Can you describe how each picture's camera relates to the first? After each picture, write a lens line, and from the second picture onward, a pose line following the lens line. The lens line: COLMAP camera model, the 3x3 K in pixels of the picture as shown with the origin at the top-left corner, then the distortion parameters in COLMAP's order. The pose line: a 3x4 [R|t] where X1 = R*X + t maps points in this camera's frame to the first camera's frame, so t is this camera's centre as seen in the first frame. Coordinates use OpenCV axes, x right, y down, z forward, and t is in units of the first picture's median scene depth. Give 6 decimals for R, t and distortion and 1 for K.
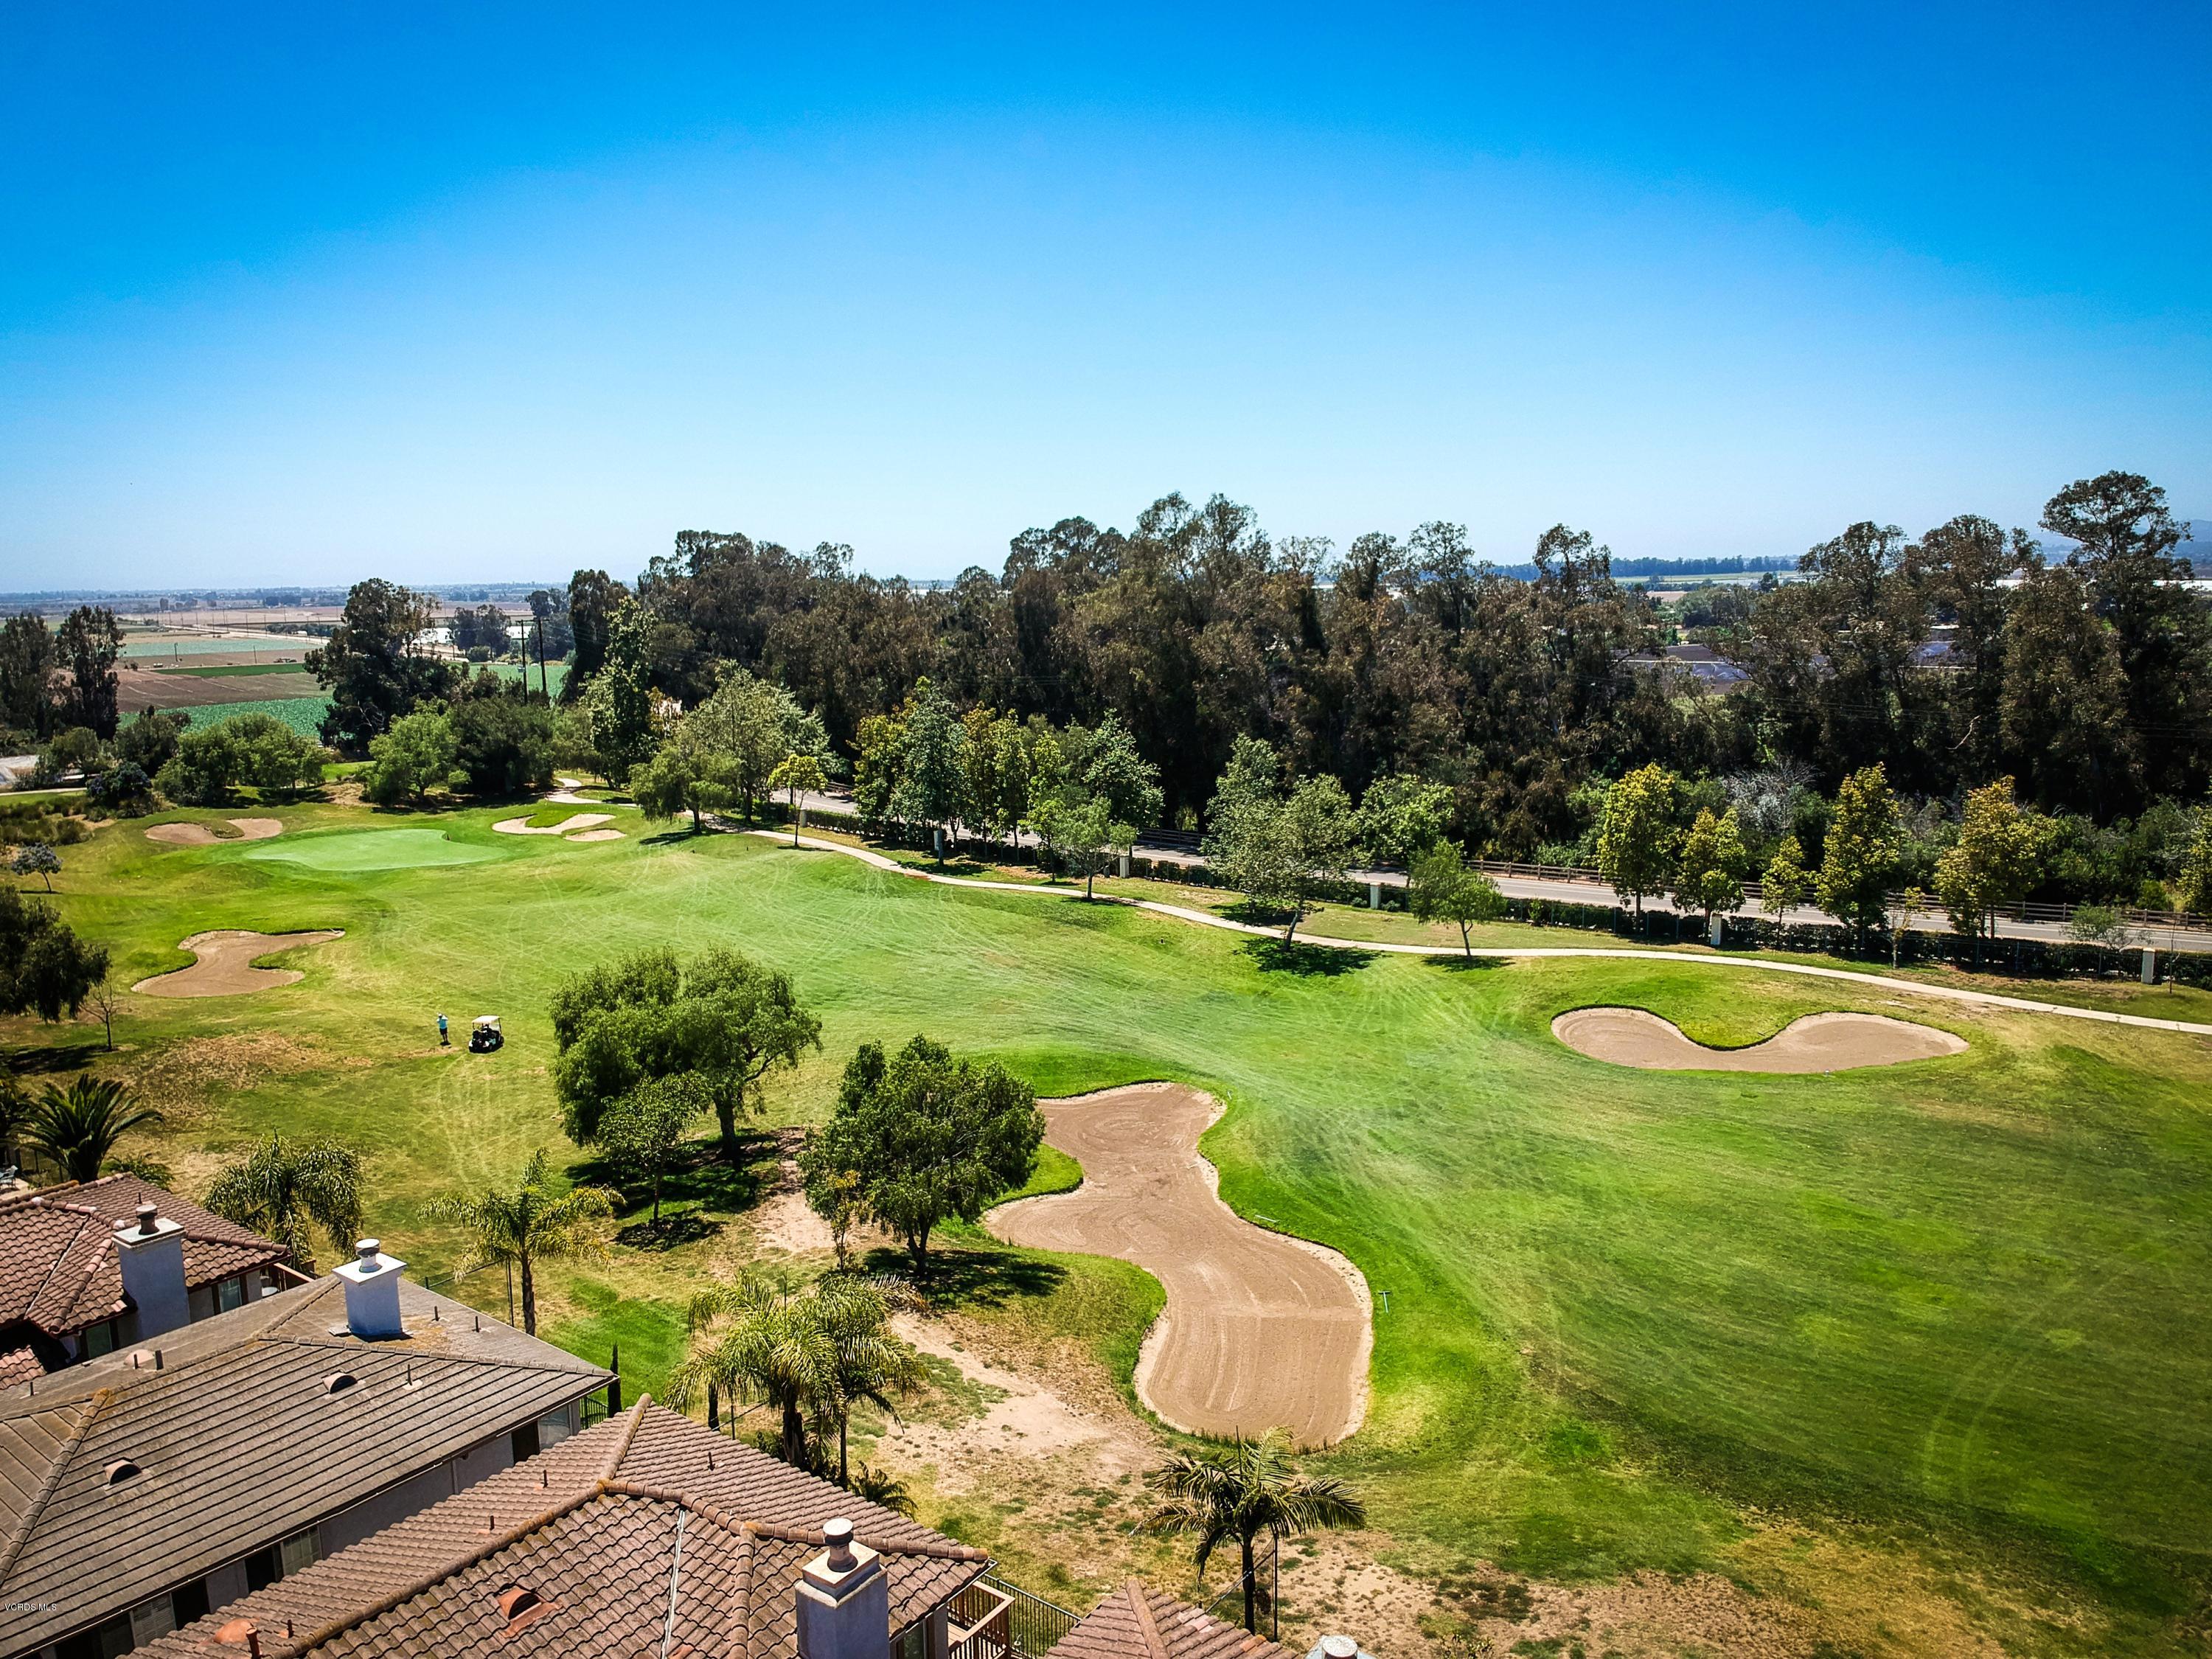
lens RADIAL K [[1620.2, 0, 1116.2], [0, 1620.2, 840.9], [0, 0, 1]] dist [-0.017477, -0.056190]
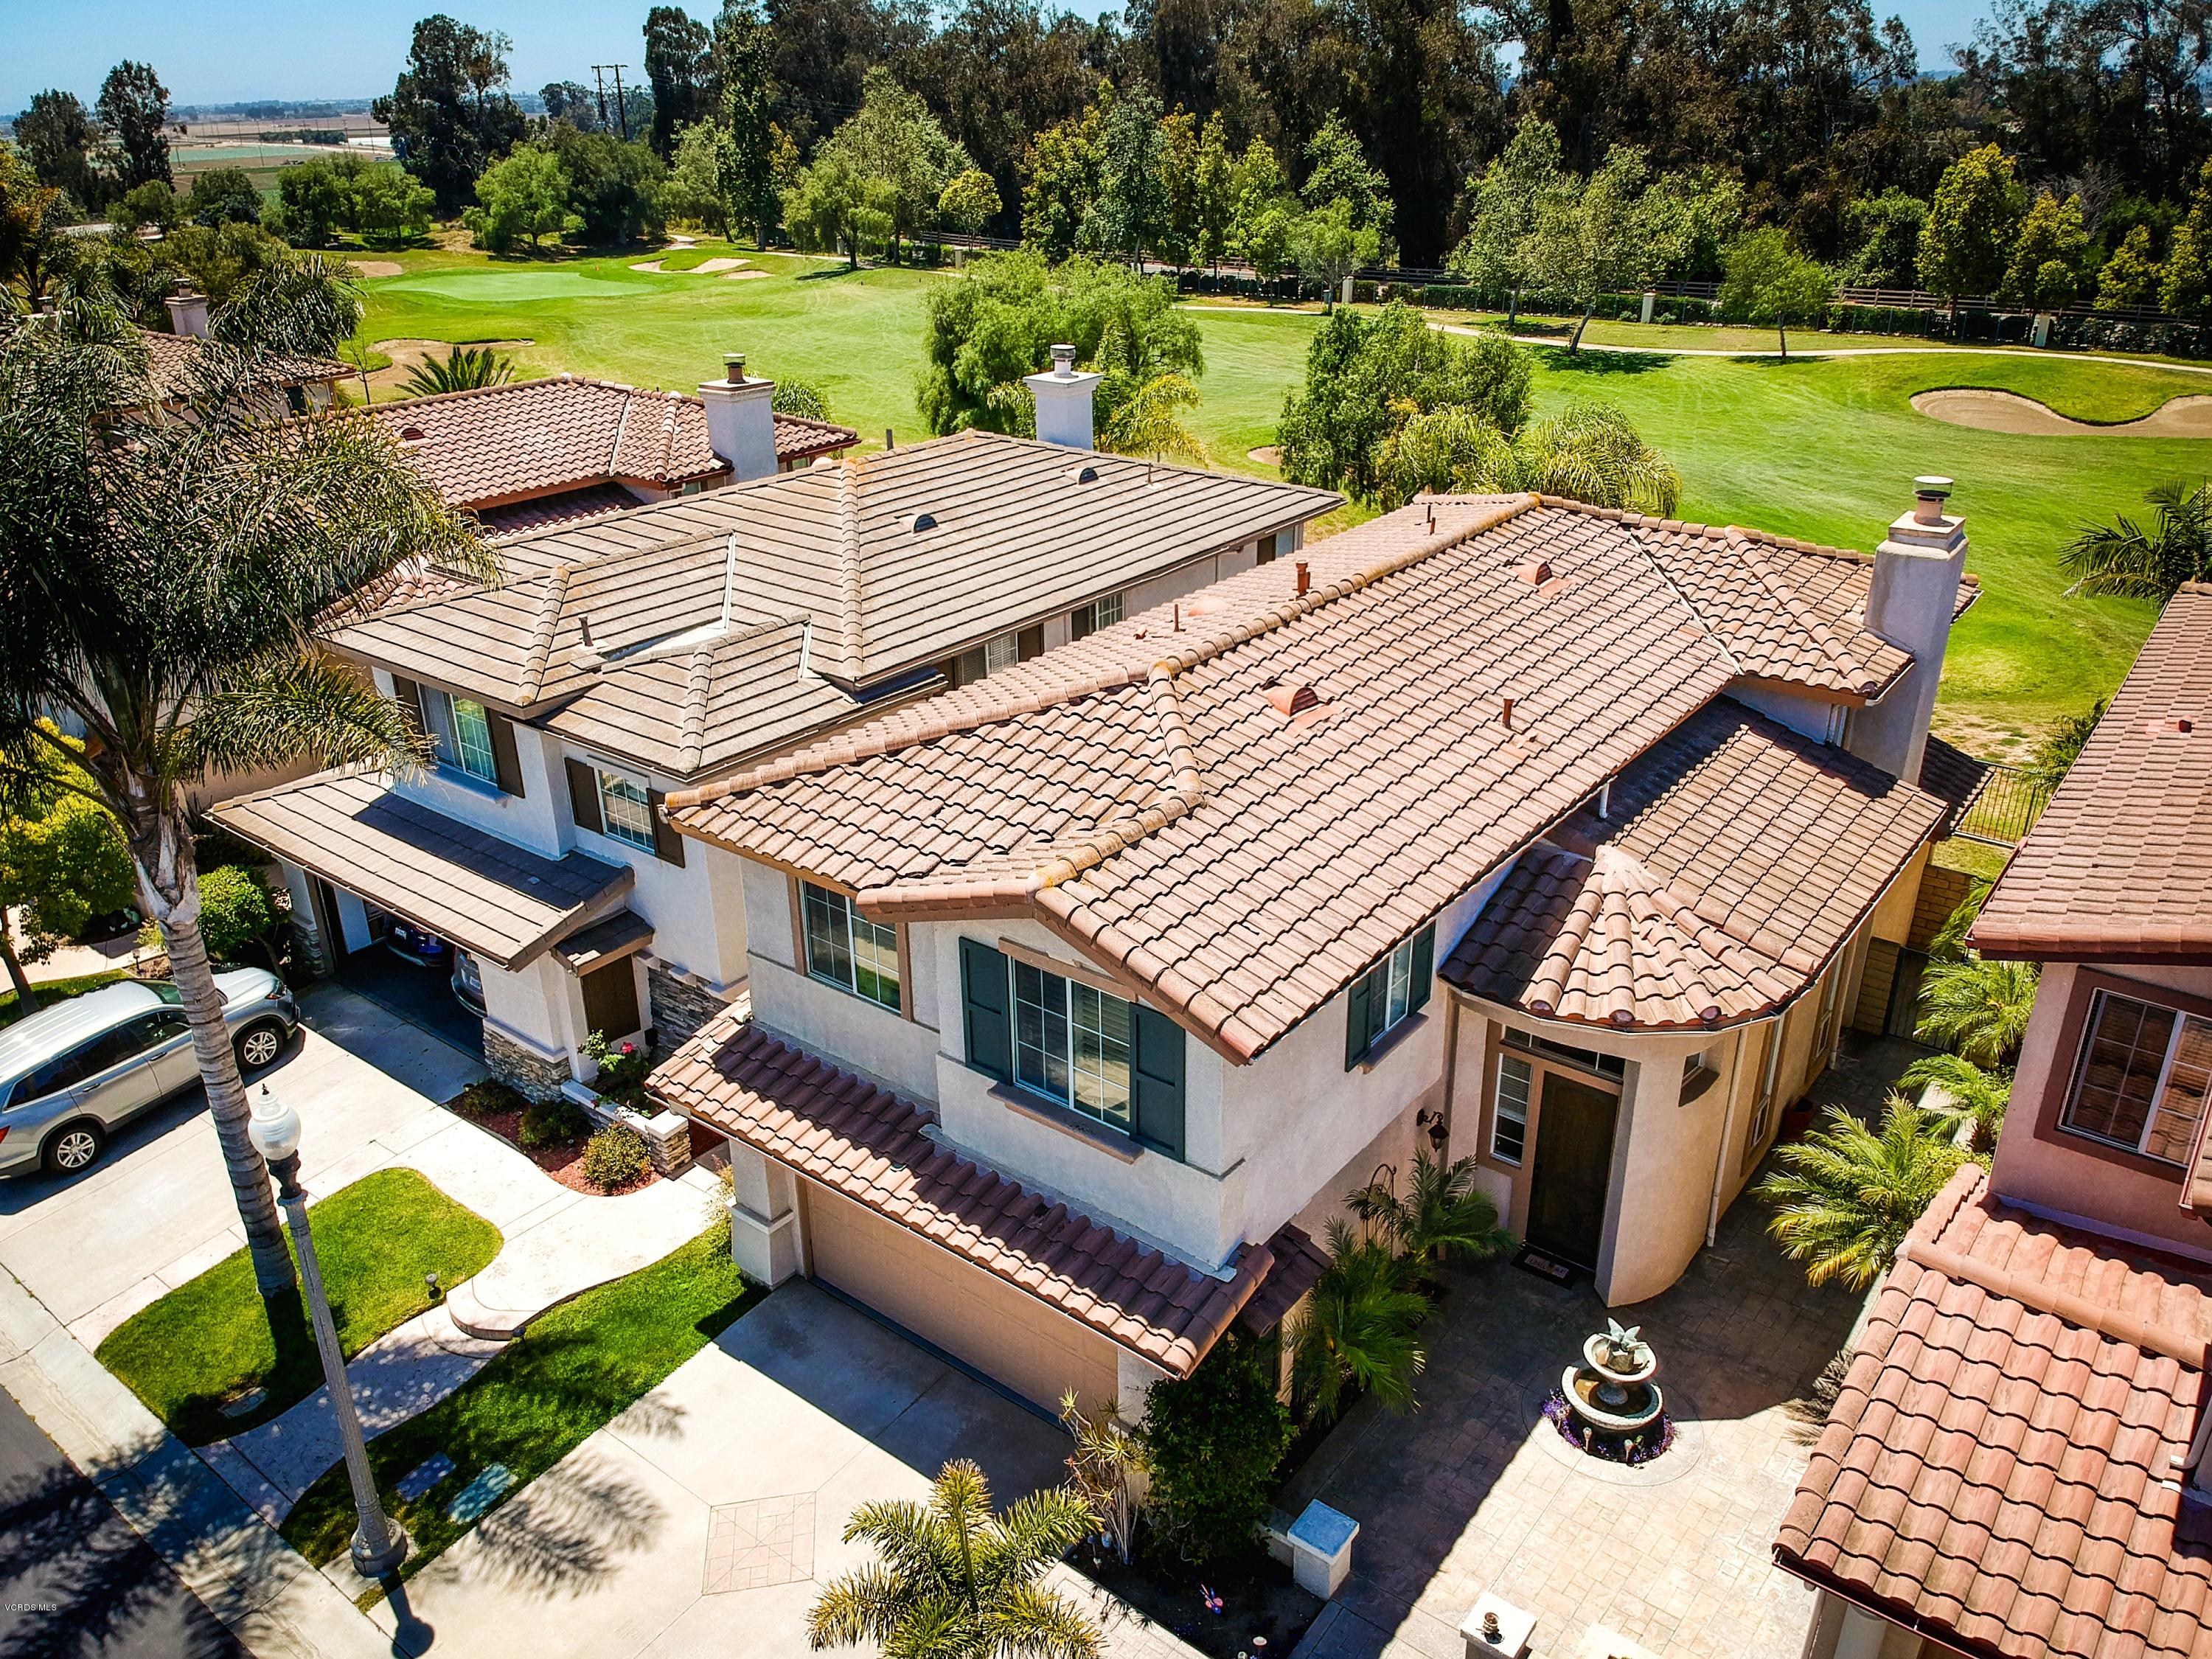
lens RADIAL K [[1620.2, 0, 1122.5], [0, 1620.2, 886.3], [0, 0, 1]] dist [-0.017477, -0.056190]
pose [[0.999957, 0.005641, -0.007339, -0.090338], [-0.003263, 0.956766, 0.290840, 0.058579], [0.008663, -0.290803, 0.956744, 0.017738]]
